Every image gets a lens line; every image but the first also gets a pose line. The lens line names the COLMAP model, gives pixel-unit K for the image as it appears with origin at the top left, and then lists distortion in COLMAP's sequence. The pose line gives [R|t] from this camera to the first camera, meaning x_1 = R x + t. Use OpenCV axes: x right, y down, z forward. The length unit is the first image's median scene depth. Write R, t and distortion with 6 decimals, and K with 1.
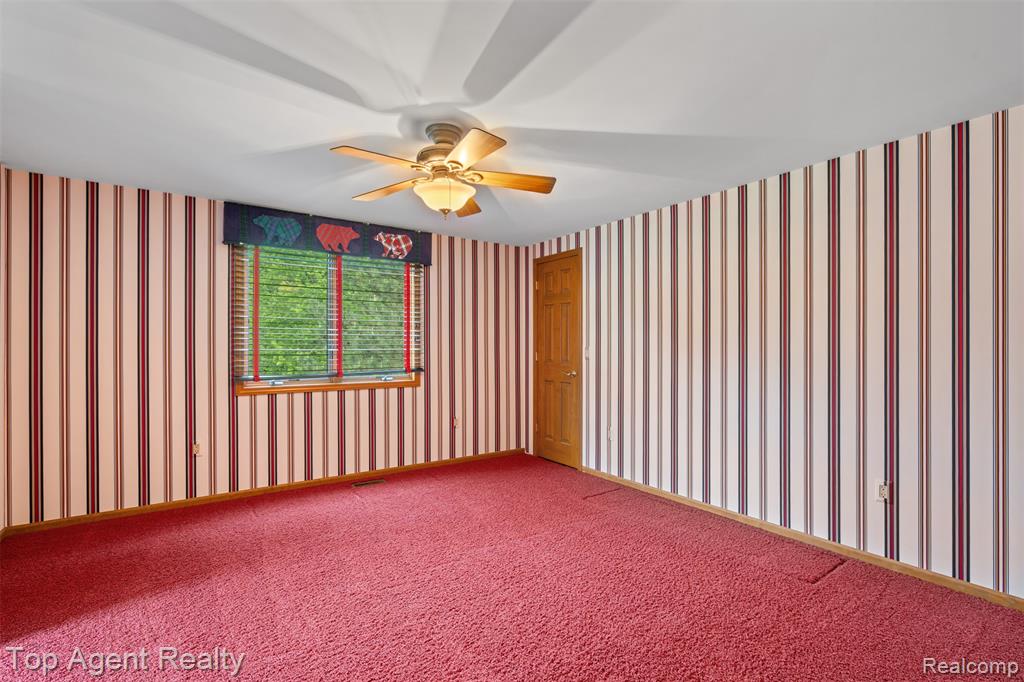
lens RADIAL K [[463.4, 0, 511.2], [0, 463.4, 345.5], [0, 0, 1]] dist [-0.003506, 0.001190]
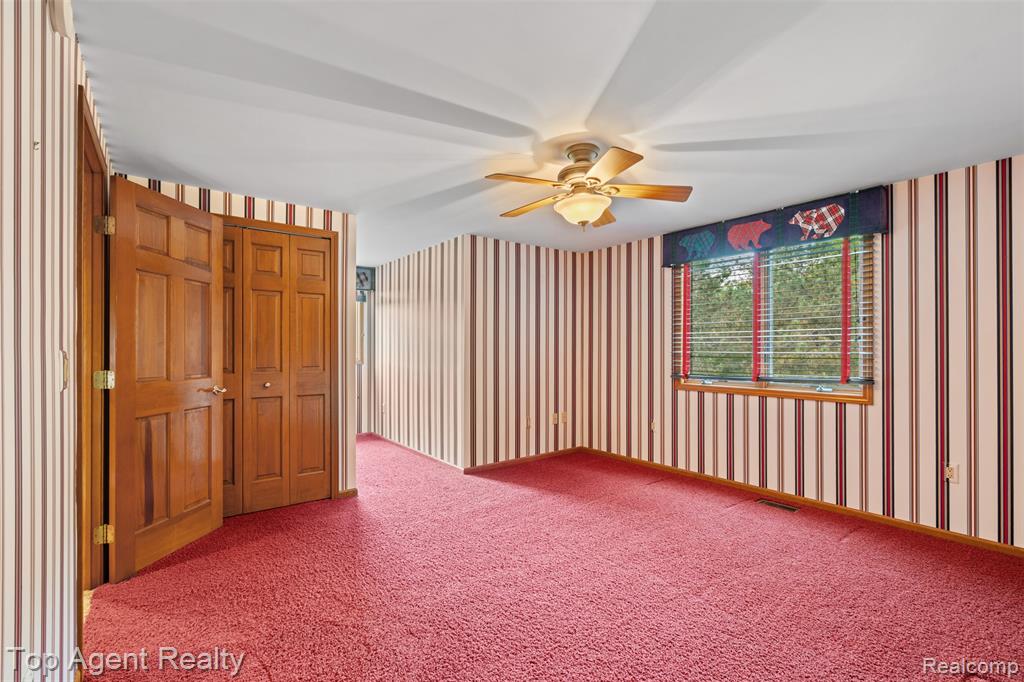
lens RADIAL K [[463.4, 0, 511.2], [0, 463.4, 344.6], [0, 0, 1]] dist [-0.003506, 0.001190]
pose [[0.042538, -0.012159, -0.999021, 0.535107], [-0.002225, 0.999922, -0.012265, 0.005760], [0.999092, 0.002745, 0.042508, 0.450898]]
